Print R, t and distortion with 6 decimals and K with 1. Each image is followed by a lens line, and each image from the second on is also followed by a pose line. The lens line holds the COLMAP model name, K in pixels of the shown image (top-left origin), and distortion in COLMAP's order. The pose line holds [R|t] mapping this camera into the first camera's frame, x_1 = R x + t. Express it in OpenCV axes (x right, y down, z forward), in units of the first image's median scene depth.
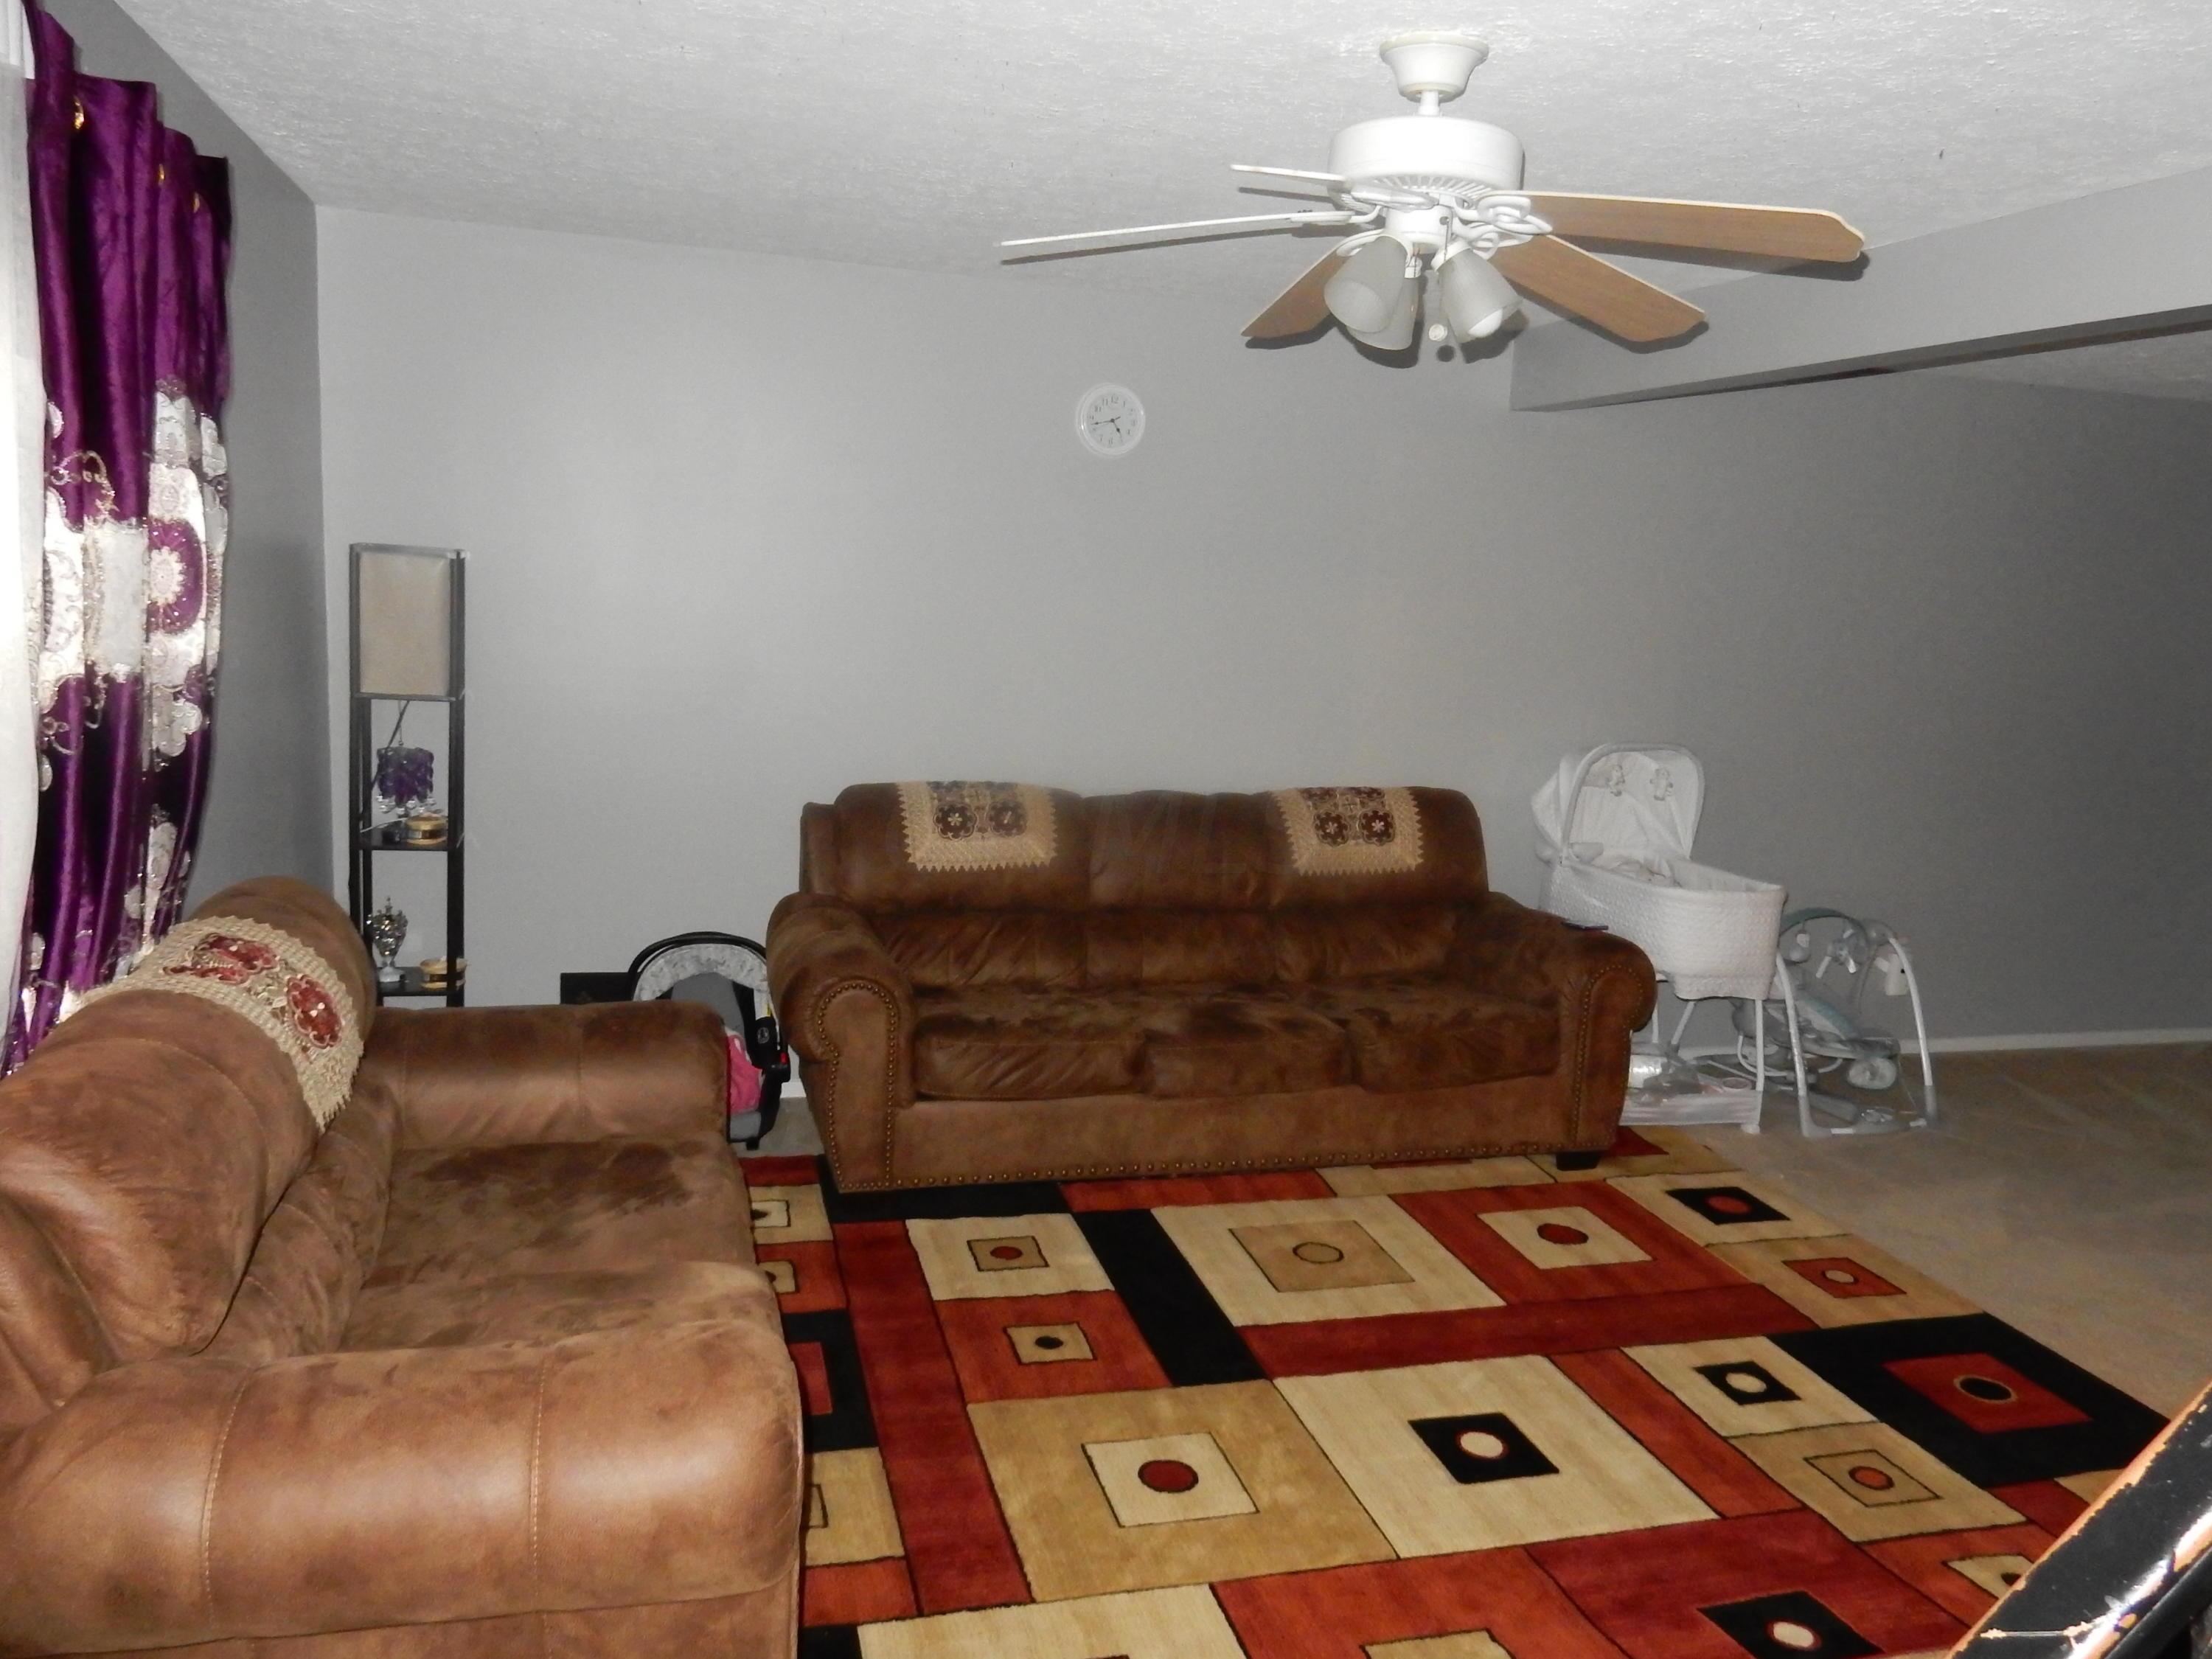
lens RADIAL K [[1623.2, 0, 1102.3], [0, 1623.2, 834.0], [0, 0, 1]] dist [0.002618, -0.000972]
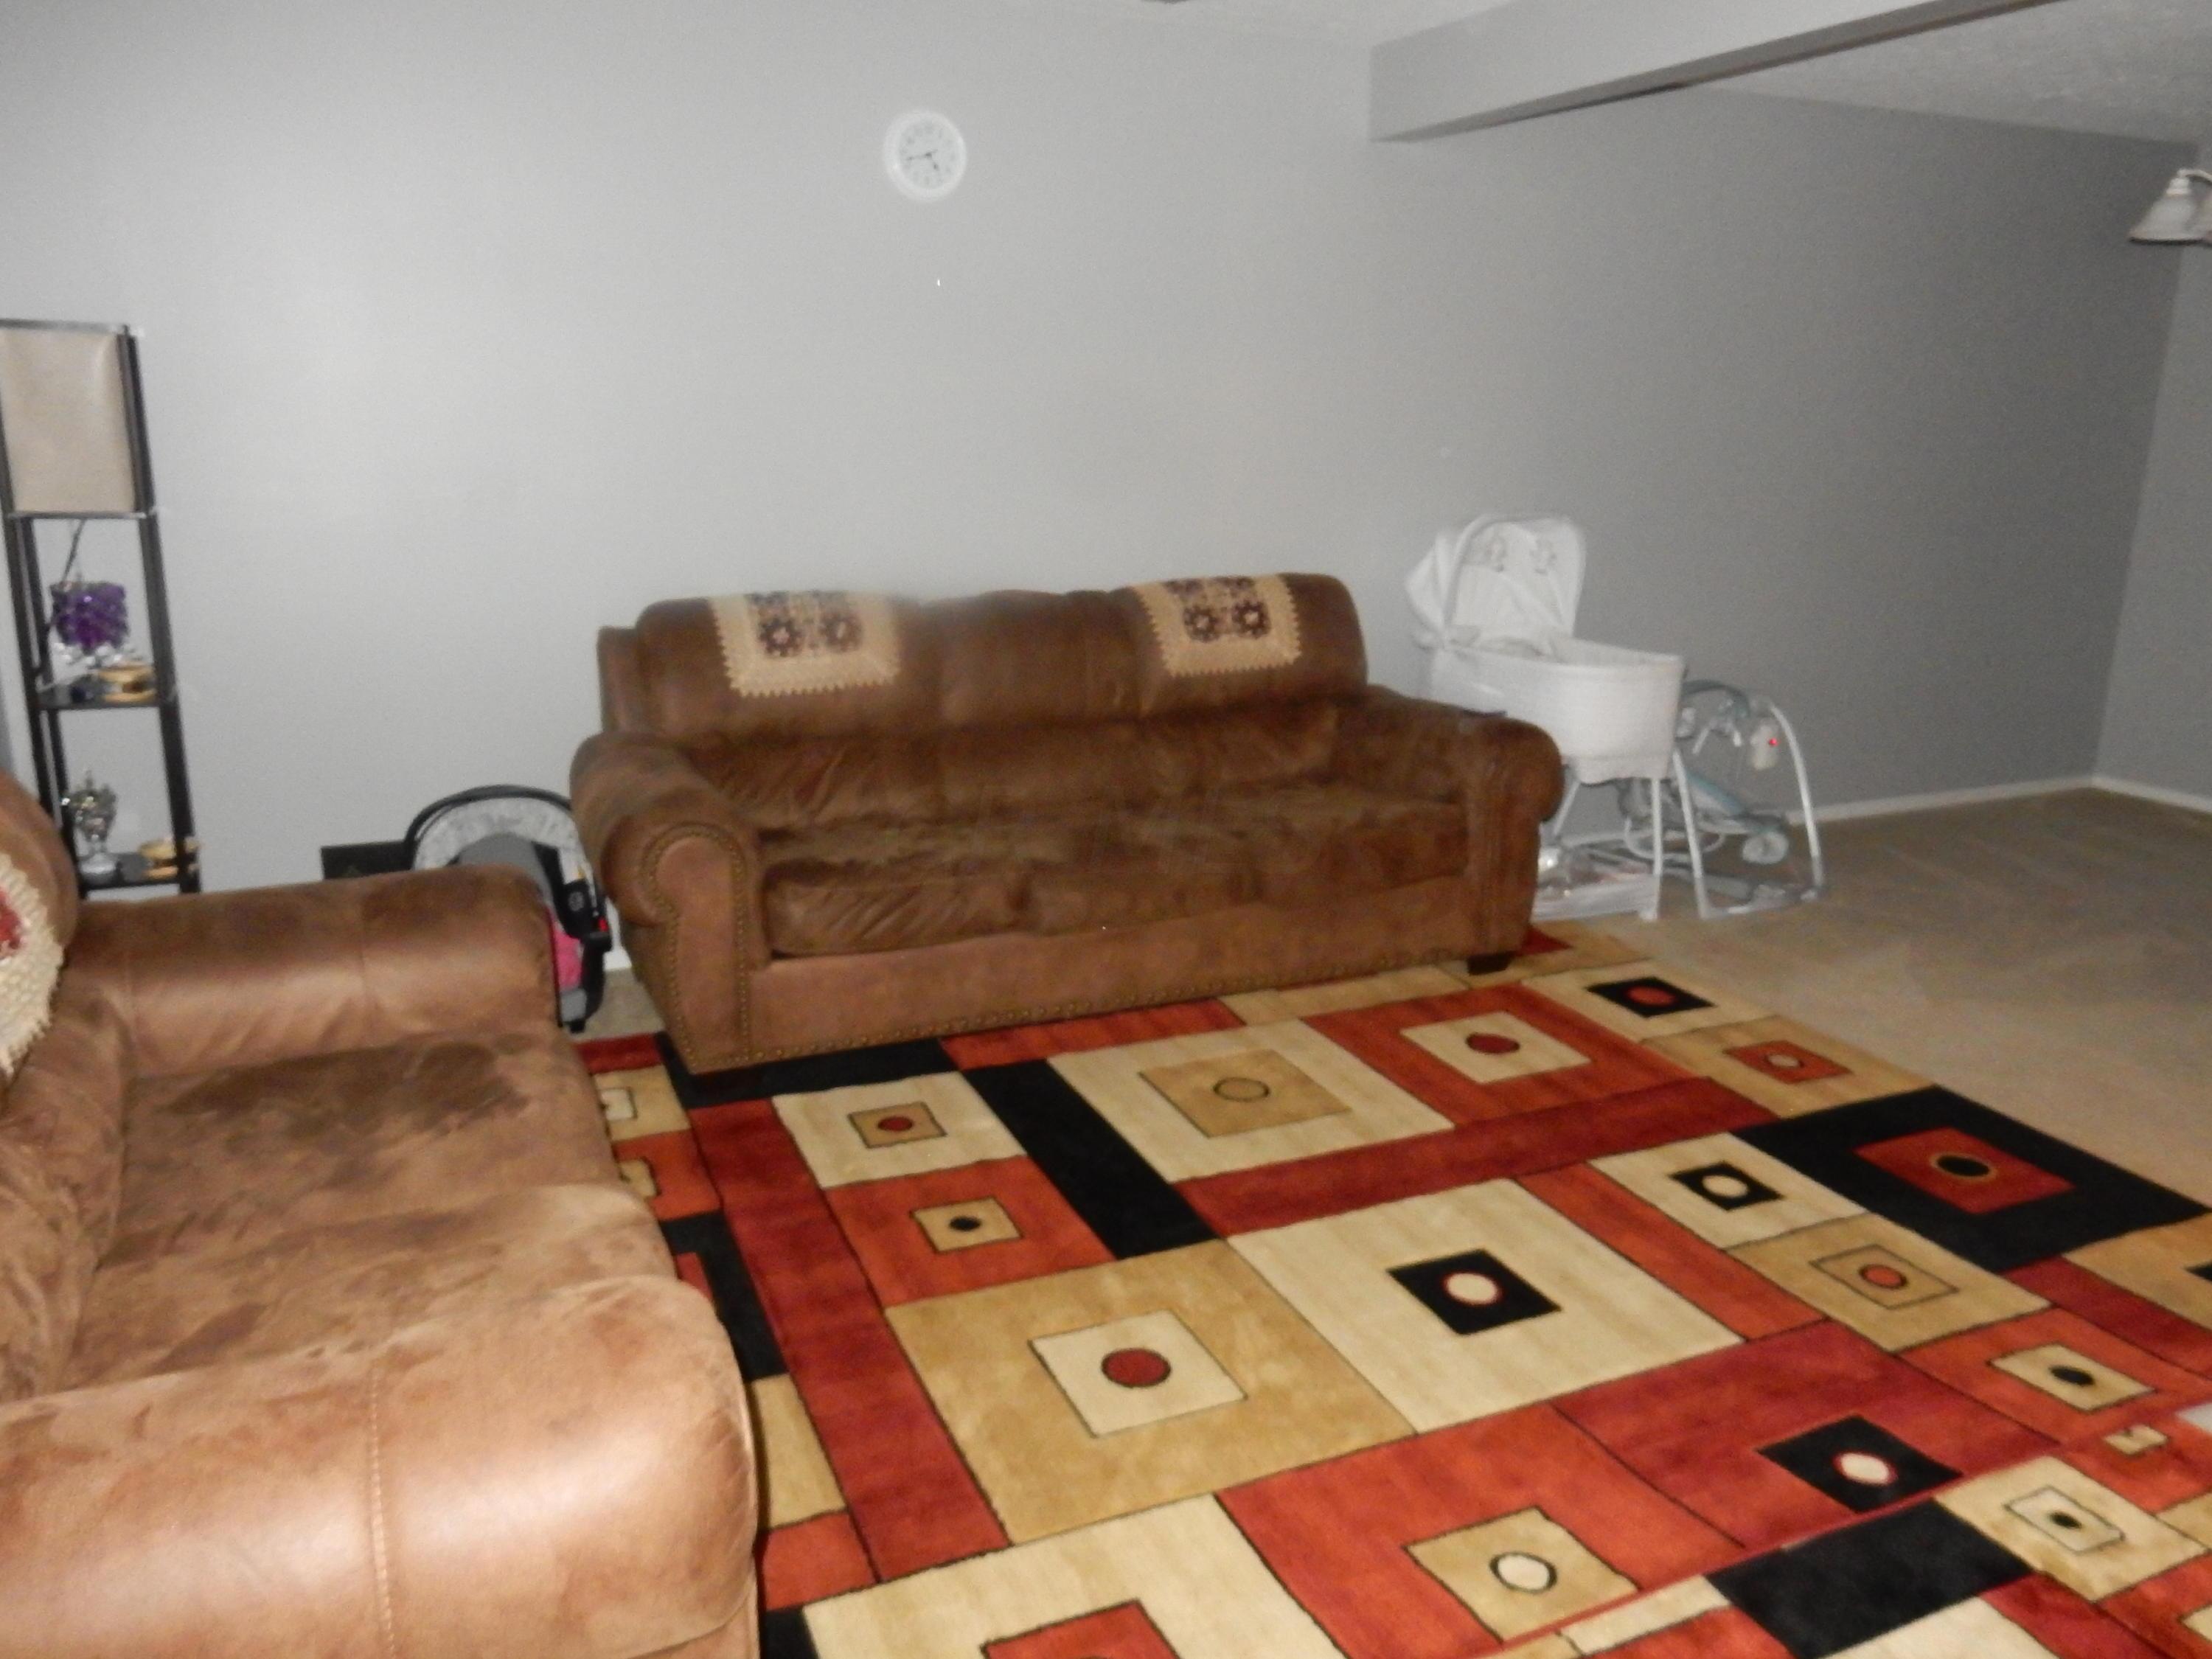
lens RADIAL K [[1628.8, 0, 1099.2], [0, 1628.8, 832.9], [0, 0, 1]] dist [-0.000377, -0.000365]
pose [[0.988867, -0.074679, 0.128703, -0.049506], [0.061501, 0.992727, 0.103492, 0.018520], [-0.135495, -0.094424, 0.986268, 0.132975]]
